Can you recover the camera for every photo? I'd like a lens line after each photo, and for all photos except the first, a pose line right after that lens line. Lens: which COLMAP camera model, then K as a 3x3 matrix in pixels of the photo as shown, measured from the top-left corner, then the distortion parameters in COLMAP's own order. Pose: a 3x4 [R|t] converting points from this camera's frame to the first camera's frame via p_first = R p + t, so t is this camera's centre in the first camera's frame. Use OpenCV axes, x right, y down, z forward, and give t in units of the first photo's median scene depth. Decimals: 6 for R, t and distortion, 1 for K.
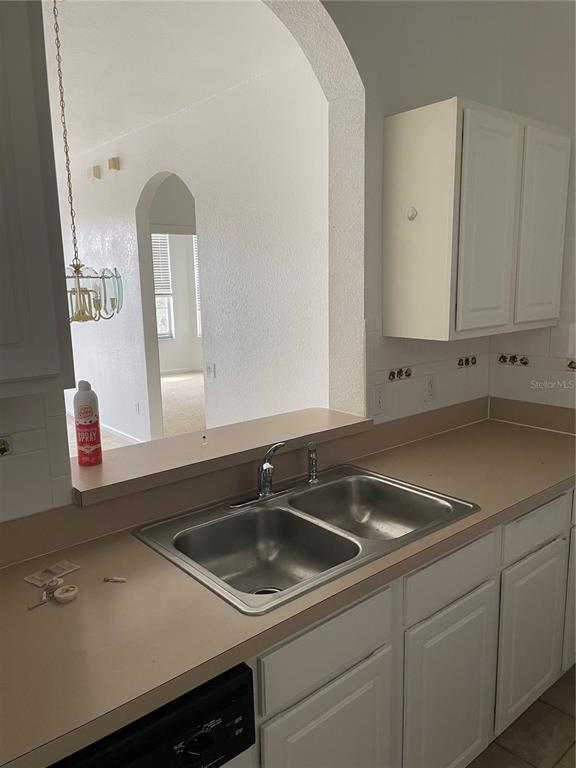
lens RADIAL K [[578.3, 0, 293.3], [0, 578.3, 398.4], [0, 0, 1]] dist [0.116892, -0.113029]
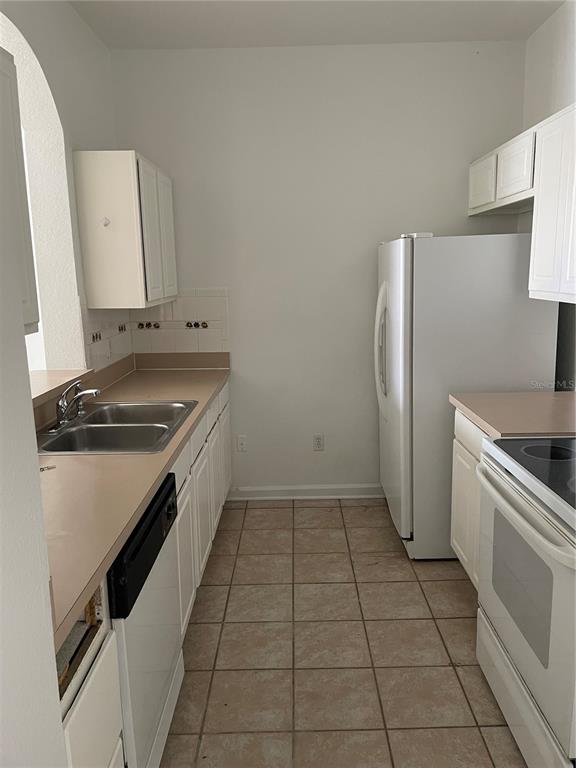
lens RADIAL K [[578.3, 0, 293.3], [0, 578.3, 398.4], [0, 0, 1]] dist [0.116892, -0.113029]
pose [[0.646608, -0.156128, 0.746674, -0.505387], [0.155752, 0.985232, 0.071131, 0.065760], [-0.746753, 0.070302, 0.661376, -0.213903]]
